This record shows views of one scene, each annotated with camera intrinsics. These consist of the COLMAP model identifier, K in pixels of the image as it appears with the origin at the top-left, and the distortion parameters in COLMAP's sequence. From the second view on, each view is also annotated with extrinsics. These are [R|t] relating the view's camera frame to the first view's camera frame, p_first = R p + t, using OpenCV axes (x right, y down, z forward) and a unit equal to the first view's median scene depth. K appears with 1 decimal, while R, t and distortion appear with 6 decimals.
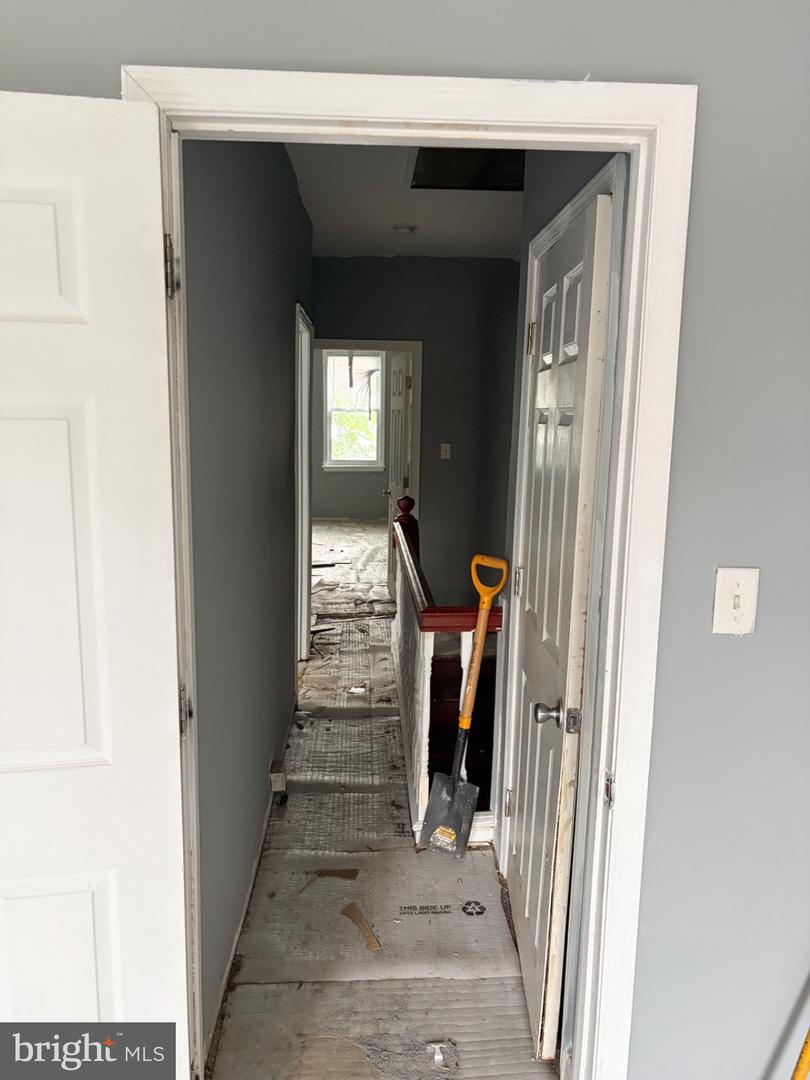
lens RADIAL K [[817.9, 0, 407.3], [0, 817.9, 542.2], [0, 0, 1]] dist [0.058202, 0.000779]
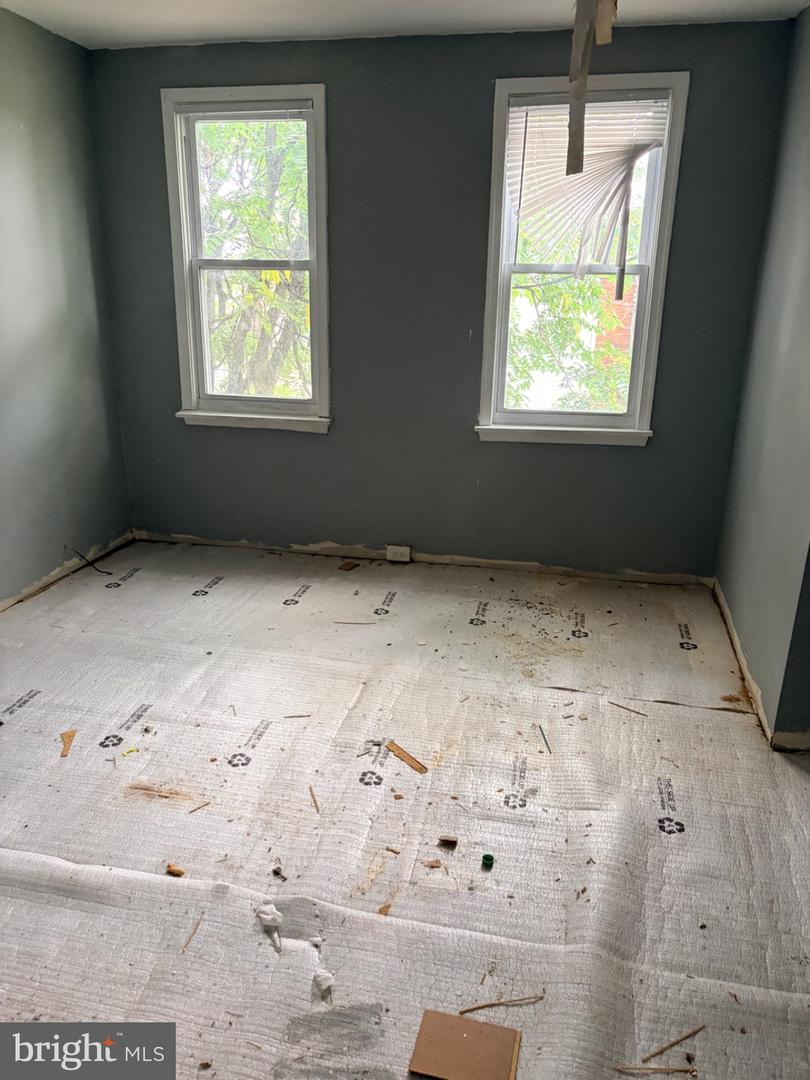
lens RADIAL K [[817.9, 0, 402.3], [0, 817.9, 541.9], [0, 0, 1]] dist [0.058202, 0.000779]
pose [[0.967485, 0.073356, -0.242057, -0.042004], [-0.034484, 0.986339, 0.161079, -0.100654], [0.250567, -0.147495, 0.956798, 0.624858]]
